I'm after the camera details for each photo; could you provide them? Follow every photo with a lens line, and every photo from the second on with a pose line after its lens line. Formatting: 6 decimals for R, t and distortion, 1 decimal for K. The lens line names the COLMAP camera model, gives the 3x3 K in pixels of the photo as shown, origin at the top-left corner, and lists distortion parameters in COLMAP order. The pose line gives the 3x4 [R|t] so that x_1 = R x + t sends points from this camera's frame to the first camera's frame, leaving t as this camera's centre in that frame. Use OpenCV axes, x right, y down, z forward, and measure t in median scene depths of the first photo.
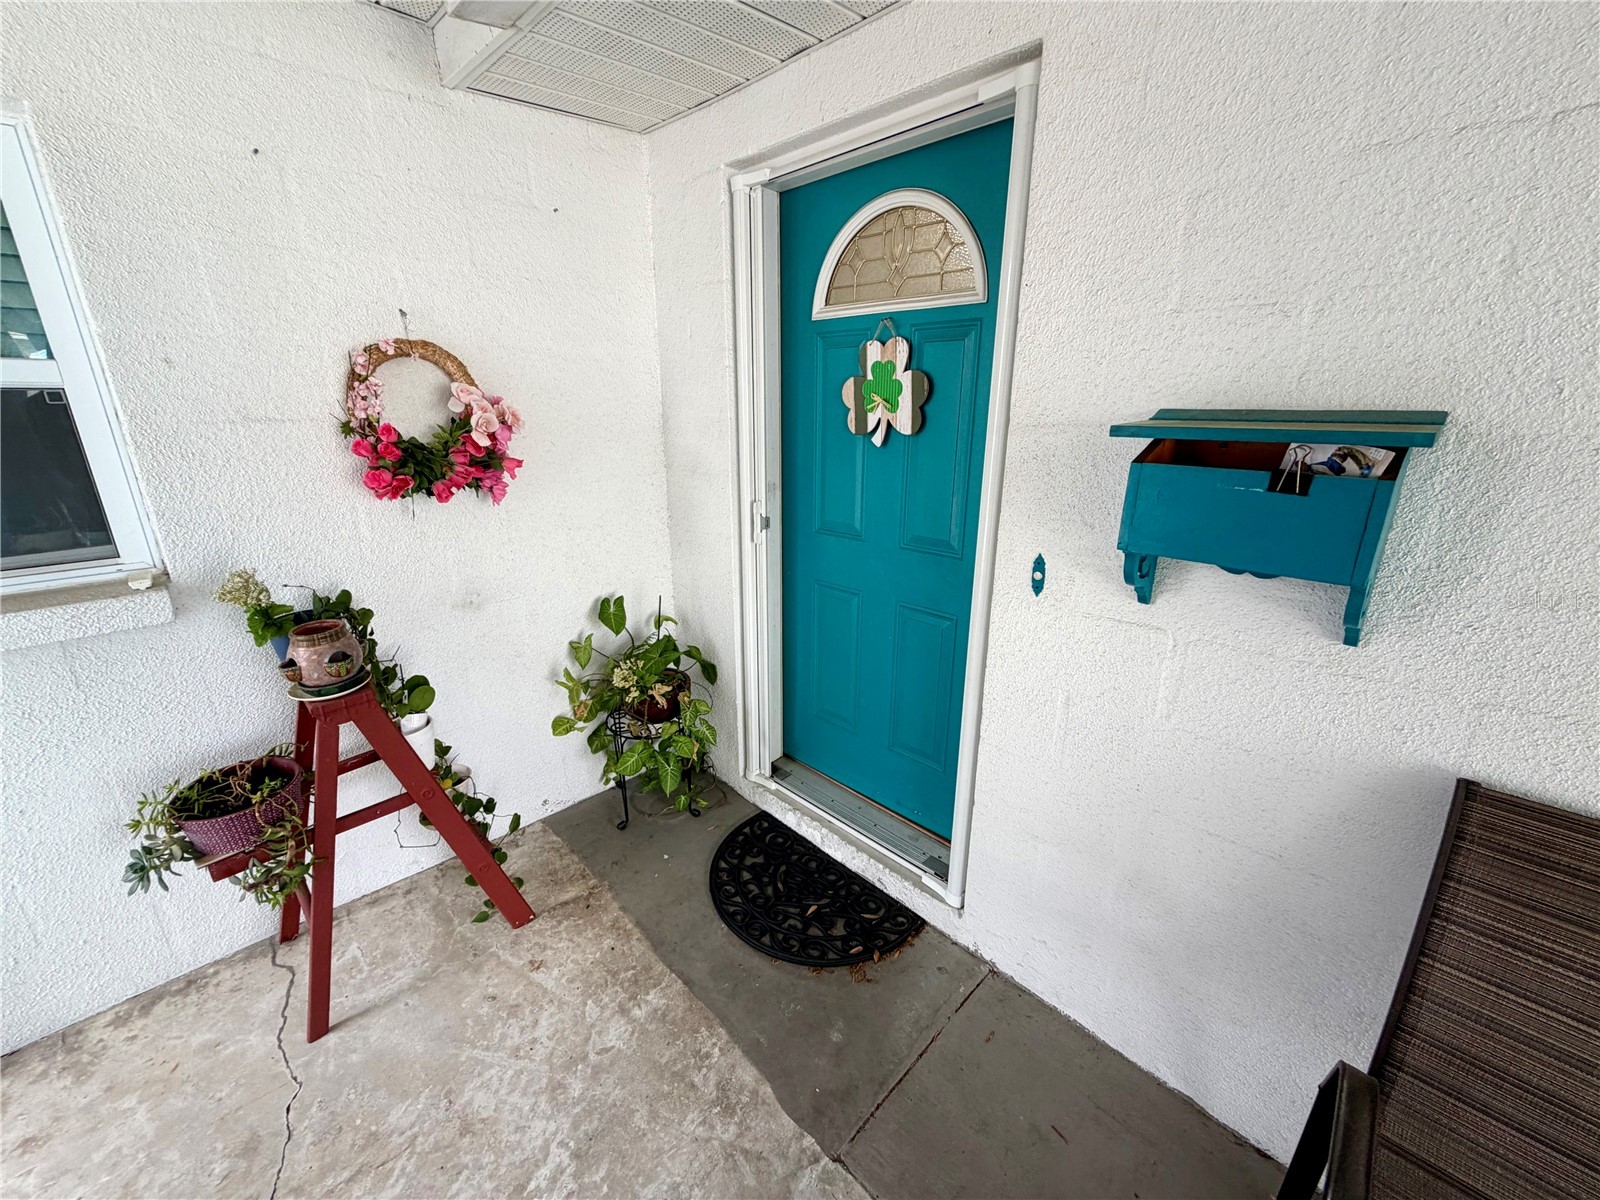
lens RADIAL K [[639.0, 0, 798.0], [0, 639.0, 597.0], [0, 0, 1]] dist [0.000859, 0.000129]
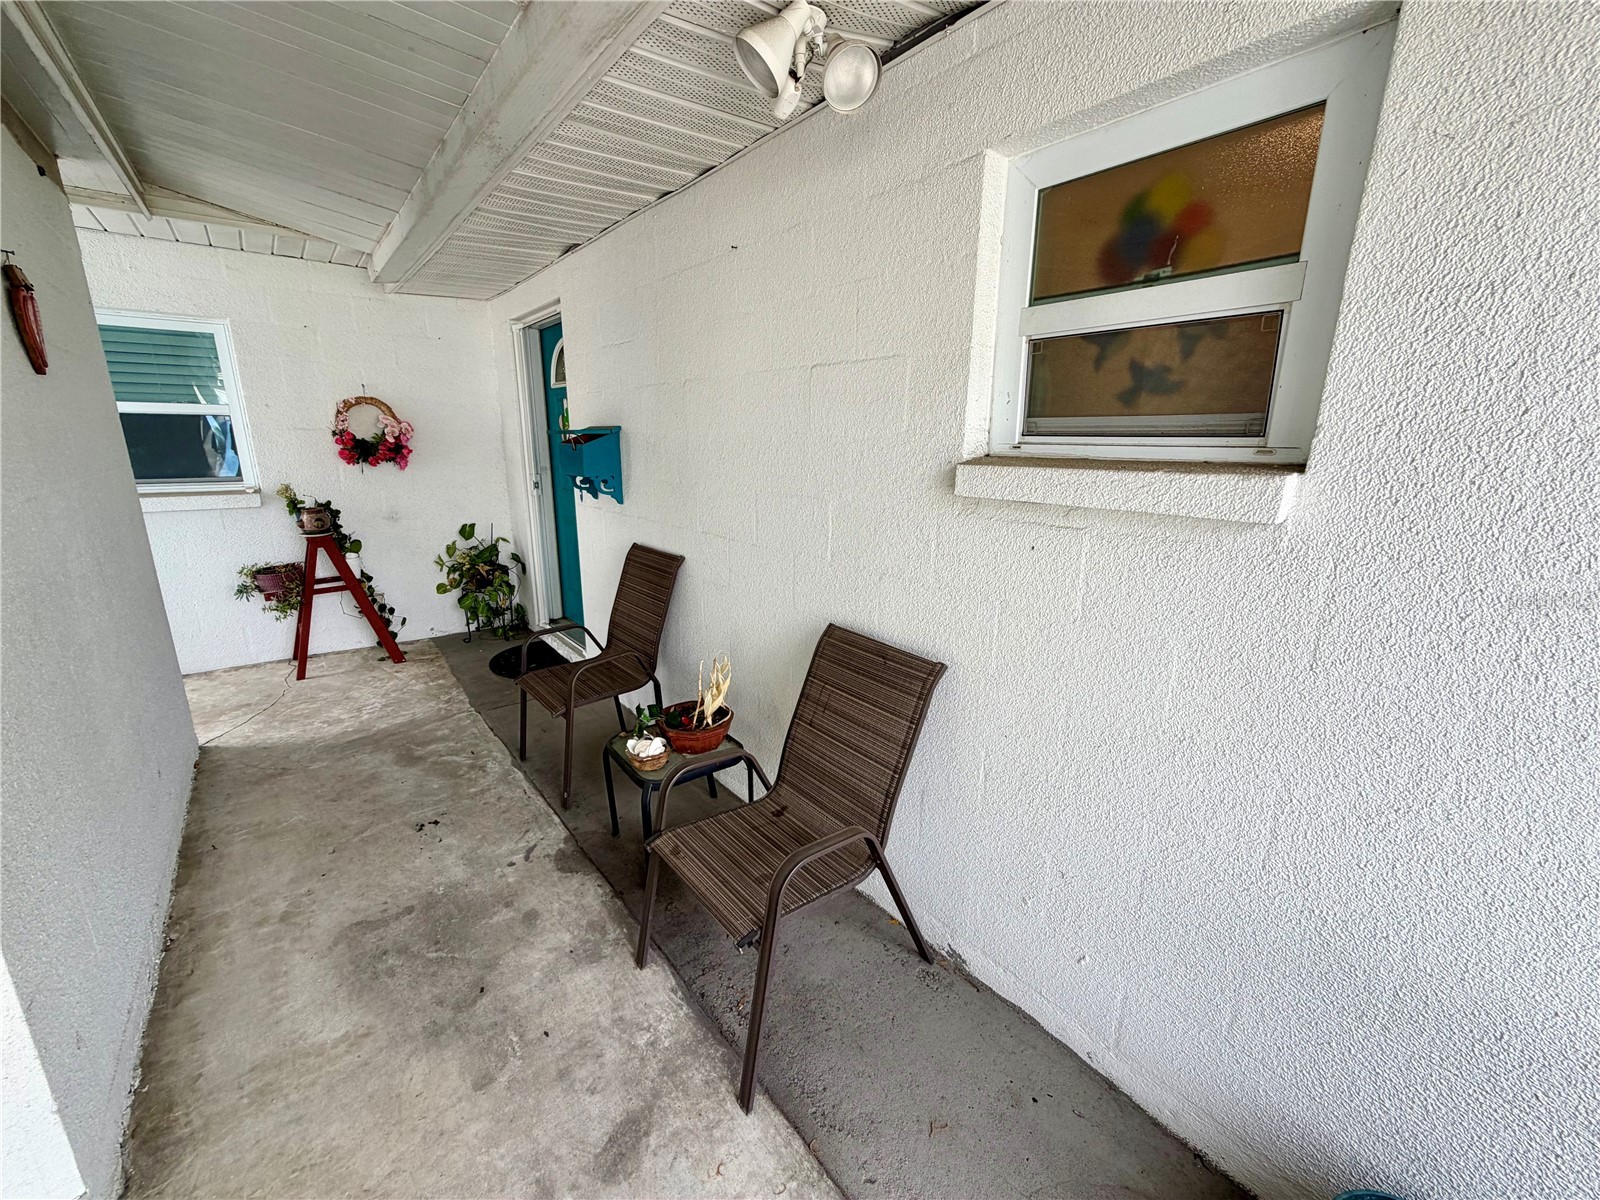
lens RADIAL K [[639.0, 0, 801.3], [0, 639.0, 599.3], [0, 0, 1]] dist [0.000859, 0.000129]
pose [[0.995239, 0.036512, -0.090371, 1.209017], [-0.041566, 0.997638, -0.054693, 0.394530], [0.088160, 0.058188, 0.994405, -1.132137]]
